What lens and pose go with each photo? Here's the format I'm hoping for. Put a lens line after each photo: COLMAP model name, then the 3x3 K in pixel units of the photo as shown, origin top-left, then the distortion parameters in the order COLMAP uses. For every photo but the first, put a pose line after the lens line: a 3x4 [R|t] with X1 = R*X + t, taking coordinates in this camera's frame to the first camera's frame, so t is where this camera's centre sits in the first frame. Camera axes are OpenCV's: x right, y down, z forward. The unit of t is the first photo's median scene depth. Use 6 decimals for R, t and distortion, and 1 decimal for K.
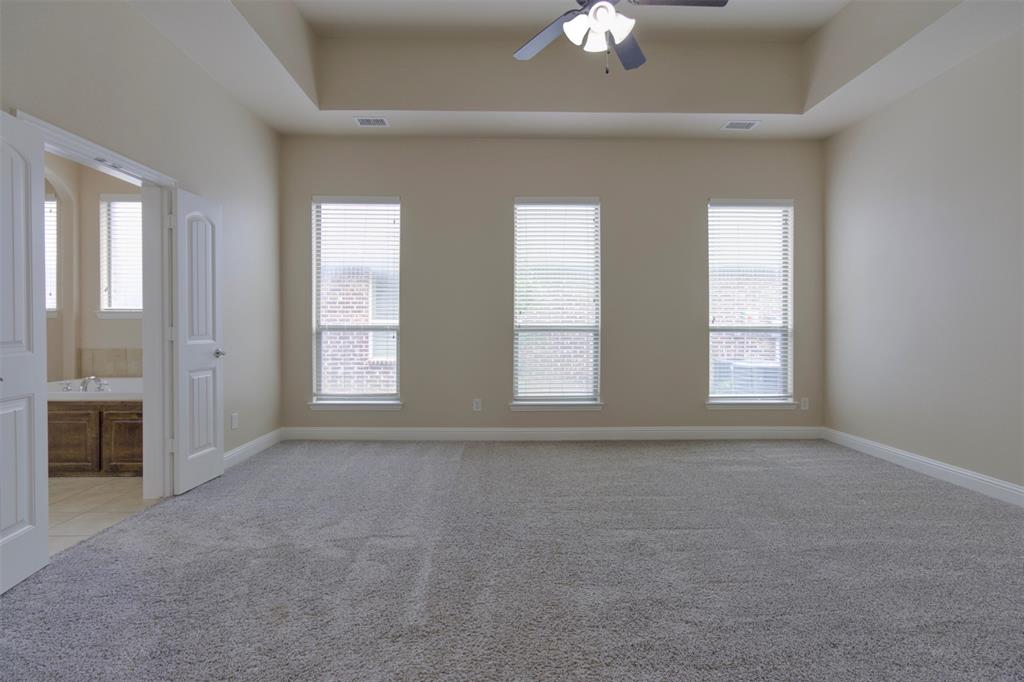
lens RADIAL K [[471.7, 0, 509.8], [0, 471.7, 335.7], [0, 0, 1]] dist [-0.000342, 0.000328]
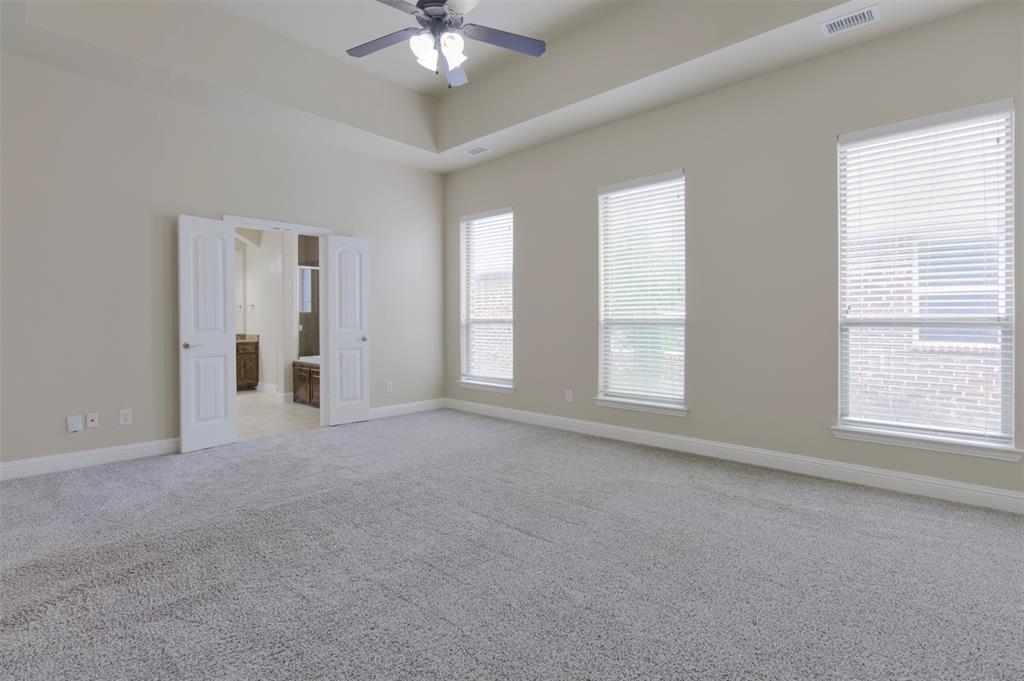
lens RADIAL K [[484.8, 0, 512.0], [0, 484.8, 327.5], [0, 0, 1]] dist [-0.016860, 0.011597]
pose [[0.725317, 0.006307, -0.688386, 0.572549], [-0.009664, 0.999953, -0.001022, -0.000352], [0.688348, 0.007394, 0.725343, 0.153400]]
